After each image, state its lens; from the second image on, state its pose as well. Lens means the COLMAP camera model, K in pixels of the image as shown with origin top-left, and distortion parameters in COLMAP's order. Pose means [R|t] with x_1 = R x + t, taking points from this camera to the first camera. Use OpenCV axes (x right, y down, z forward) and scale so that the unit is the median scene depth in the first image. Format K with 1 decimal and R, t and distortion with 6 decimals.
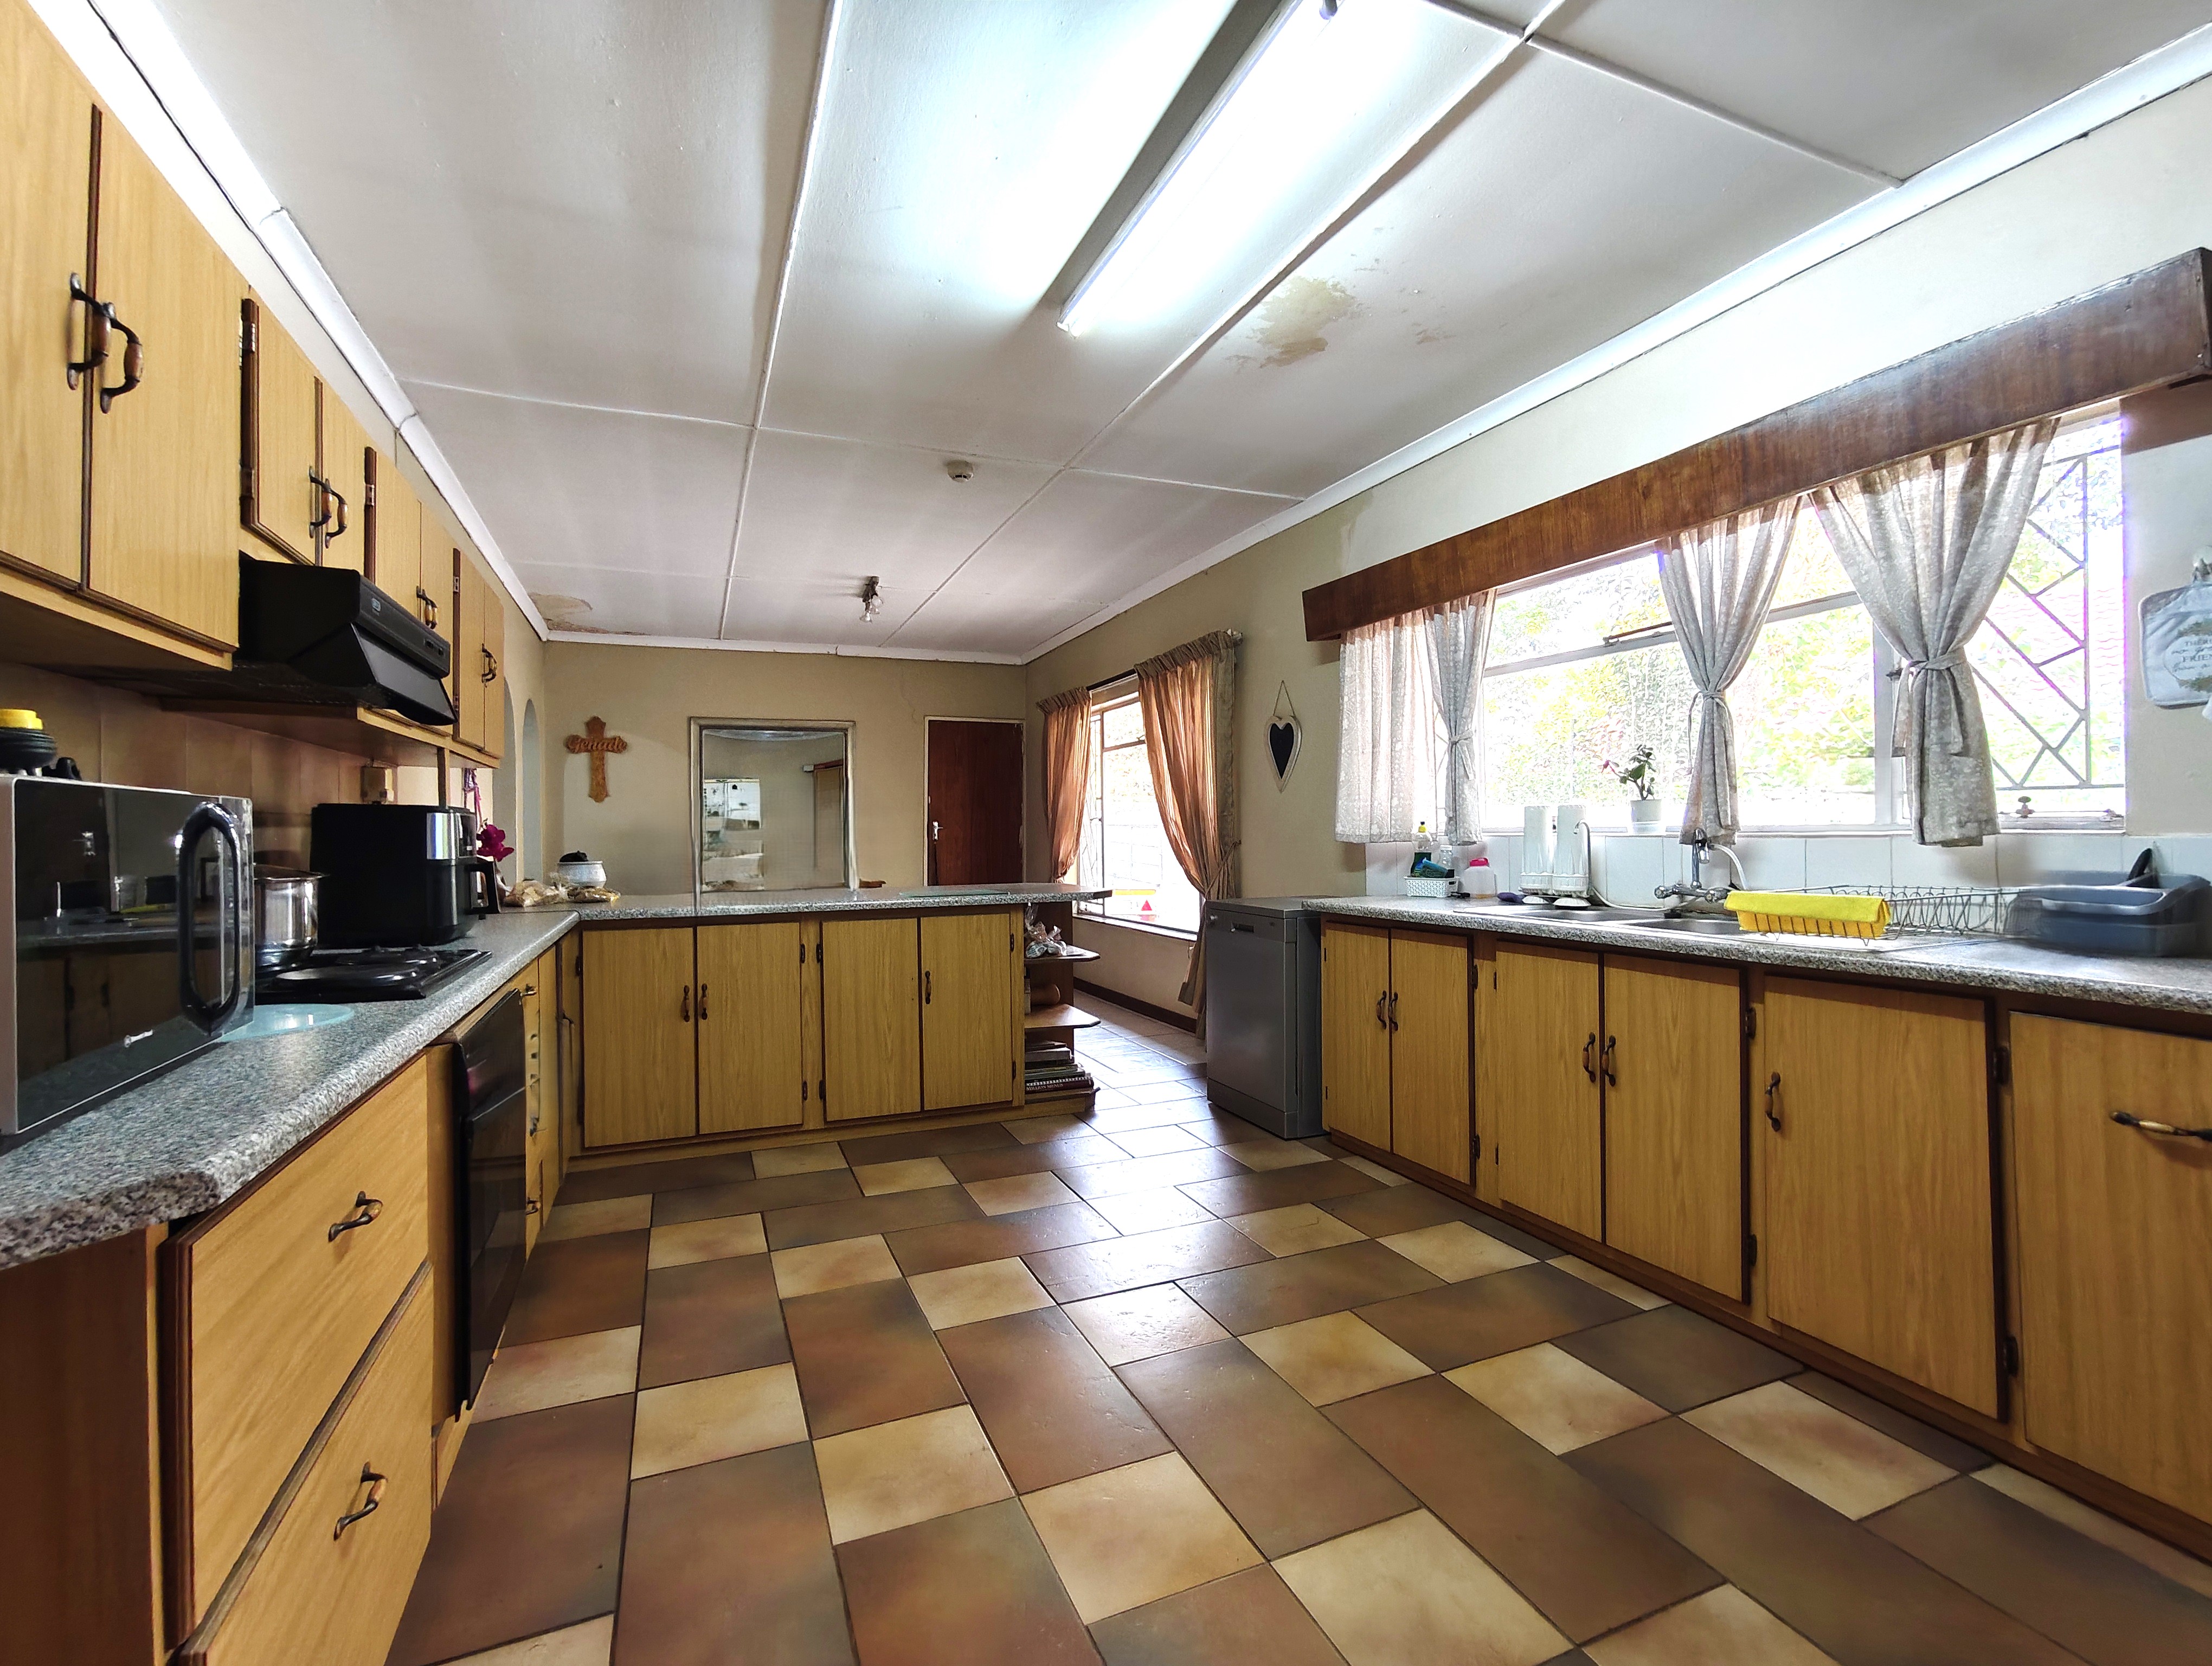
lens RADIAL K [[997.9, 0, 1104.0], [0, 997.9, 831.8], [0, 0, 1]] dist [-0.064742, 0.039725]
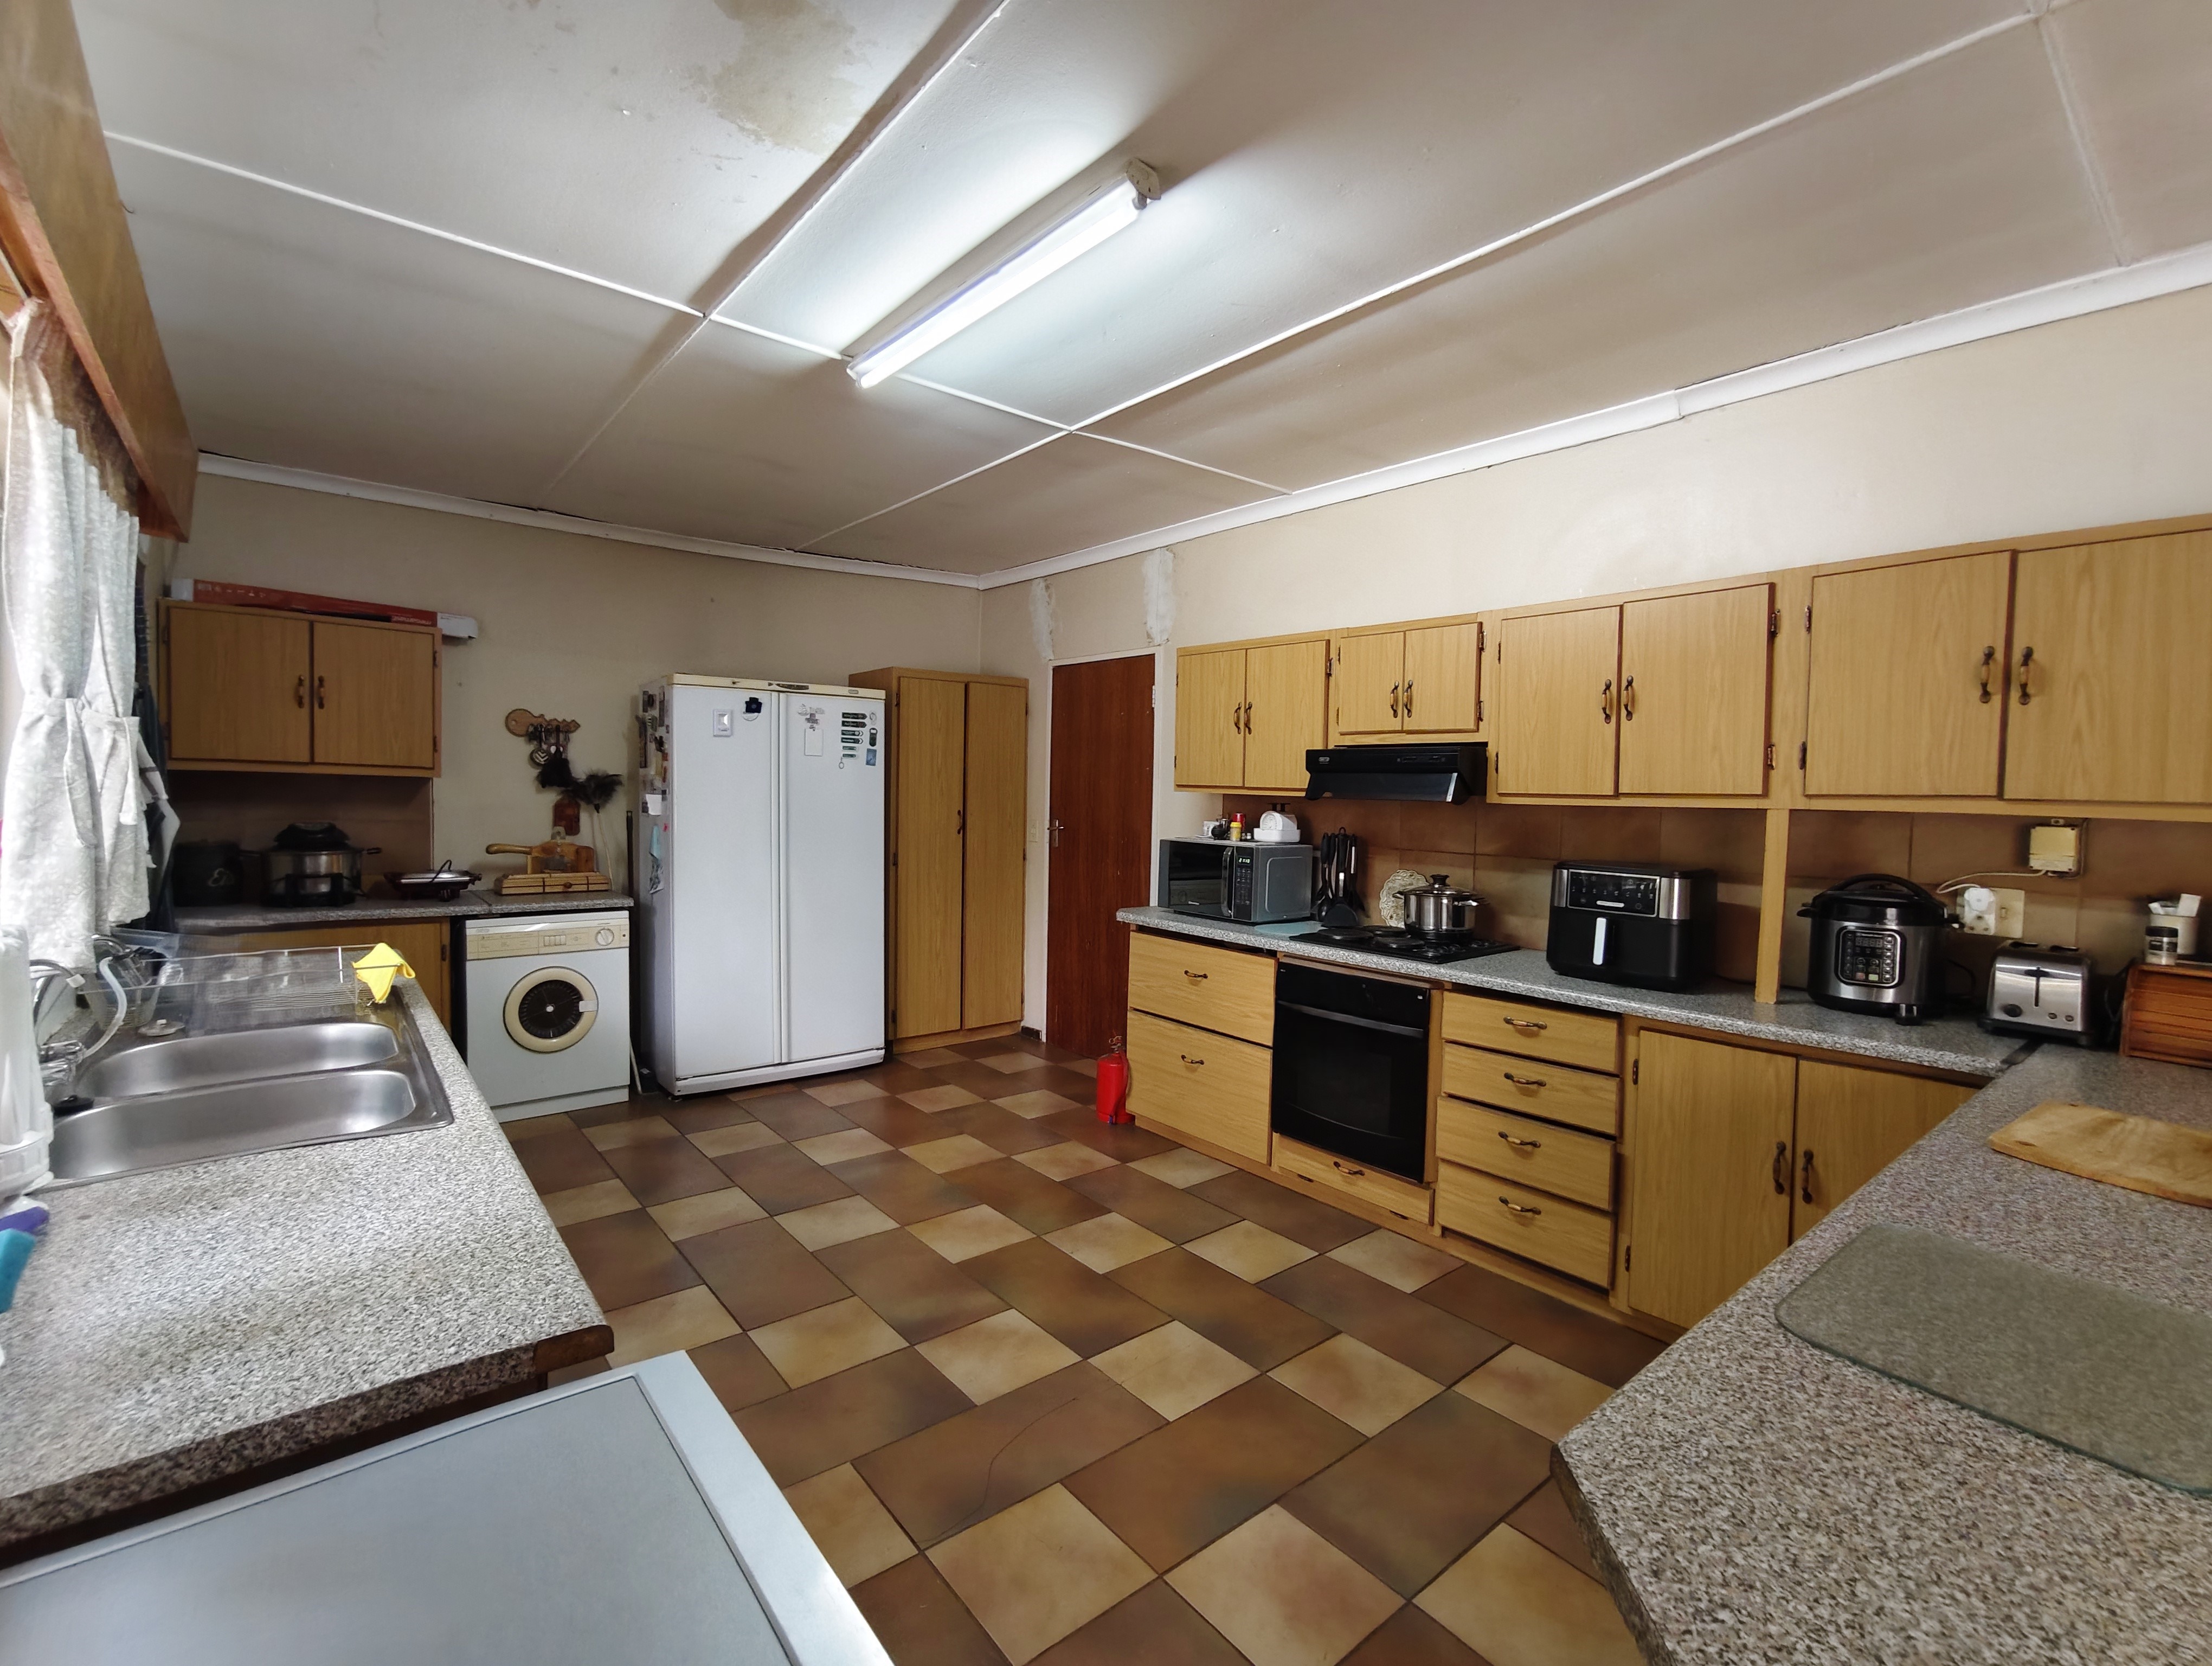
lens RADIAL K [[997.9, 0, 1104.0], [0, 997.9, 831.8], [0, 0, 1]] dist [-0.064742, 0.039725]
pose [[-0.957679, 0.003156, -0.287823, 0.190305], [-0.011068, 0.998797, 0.047781, -0.096793], [0.287627, 0.048945, -0.956491, 1.652992]]
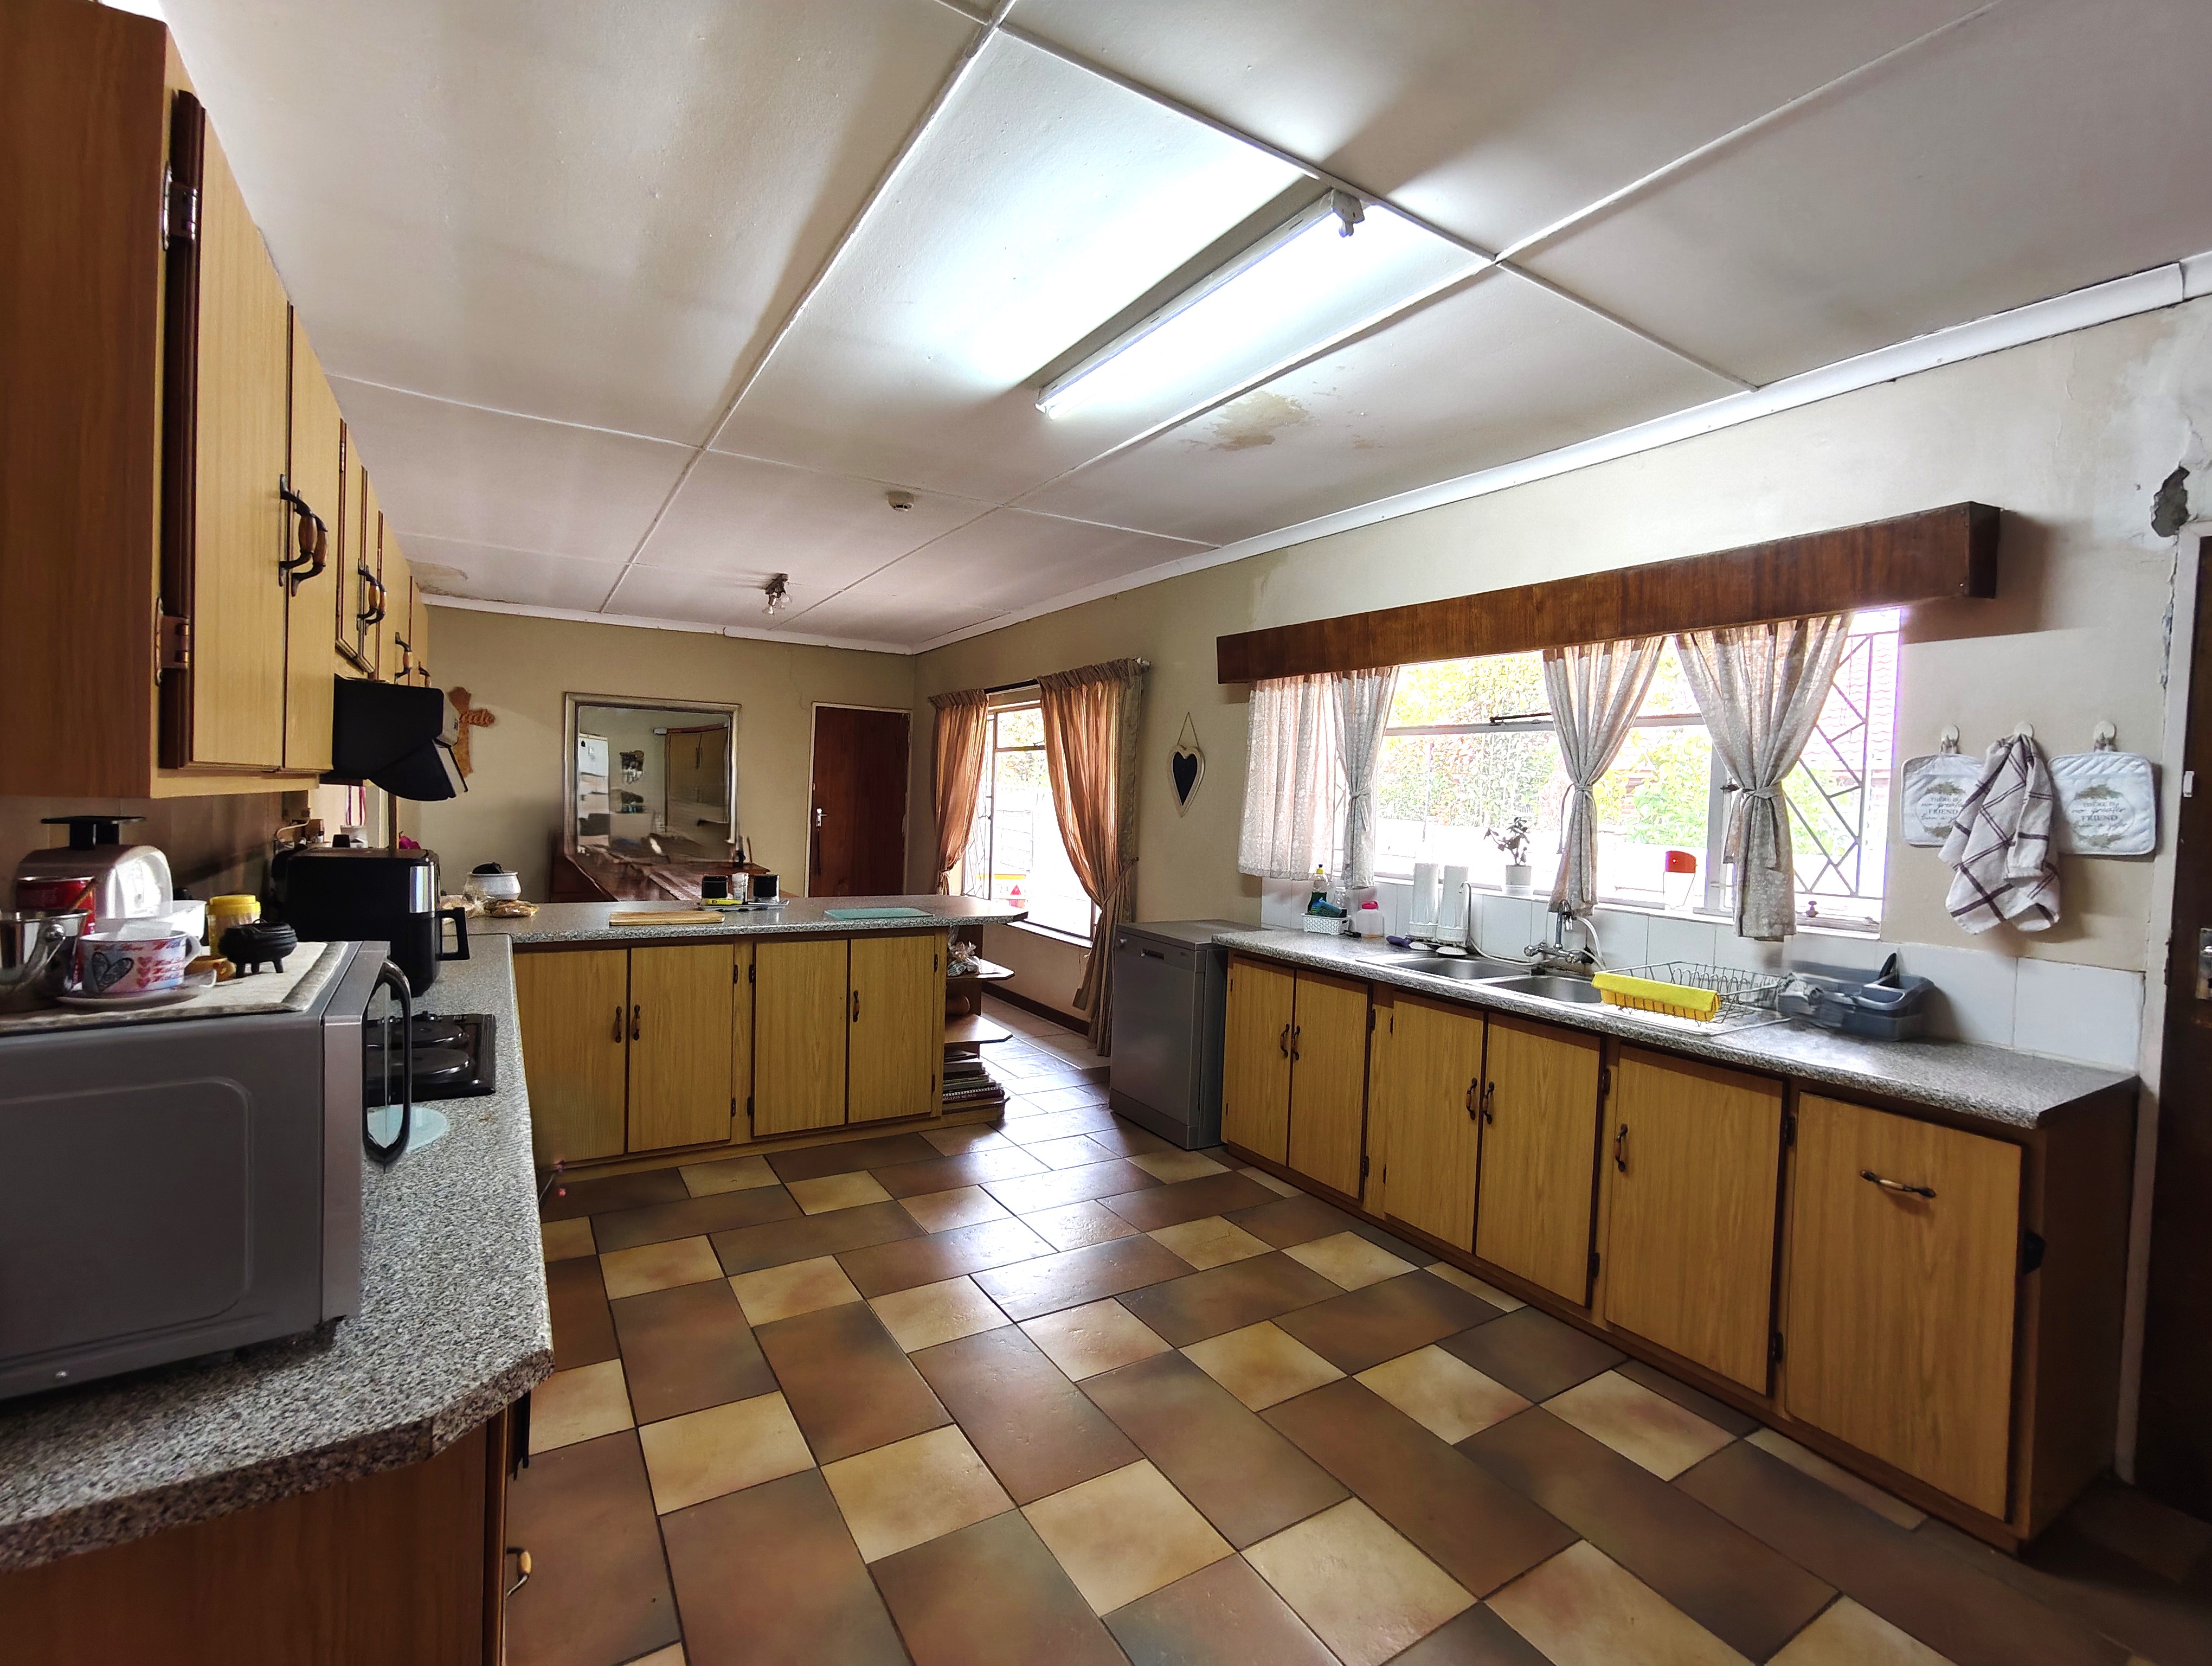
lens RADIAL K [[997.9, 0, 1104.0], [0, 997.9, 831.8], [0, 0, 1]] dist [-0.064742, 0.039725]
pose [[0.987189, 0.039321, 0.154635, -0.118995], [-0.045013, 0.998425, 0.033486, -0.097004], [-0.153074, -0.040017, 0.987404, -0.074680]]
